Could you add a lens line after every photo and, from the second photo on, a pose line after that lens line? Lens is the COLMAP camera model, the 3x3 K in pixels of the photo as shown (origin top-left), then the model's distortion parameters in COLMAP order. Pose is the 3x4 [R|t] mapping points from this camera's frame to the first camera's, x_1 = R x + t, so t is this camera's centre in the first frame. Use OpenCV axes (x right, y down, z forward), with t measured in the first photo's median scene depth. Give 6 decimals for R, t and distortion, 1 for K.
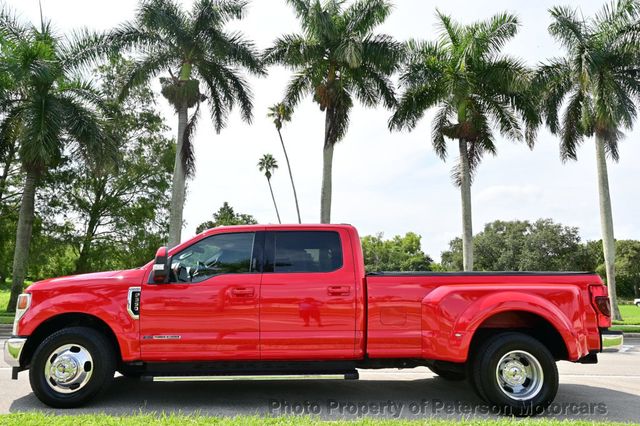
lens RADIAL K [[441.2, 0, 320.0], [0, 441.2, 213.0], [0, 0, 1]] dist [0.005406, -0.000706]
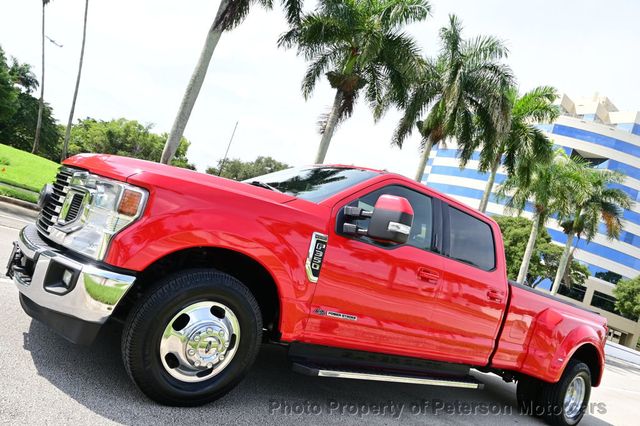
lens RADIAL K [[441.2, 0, 320.0], [0, 441.2, 213.0], [0, 0, 1]] dist [0.005406, -0.000706]
pose [[0.784687, 0.279603, 0.553252, -0.795011], [-0.385919, 0.918790, 0.083017, 0.088766], [-0.485110, -0.278653, 0.828867, 0.486171]]
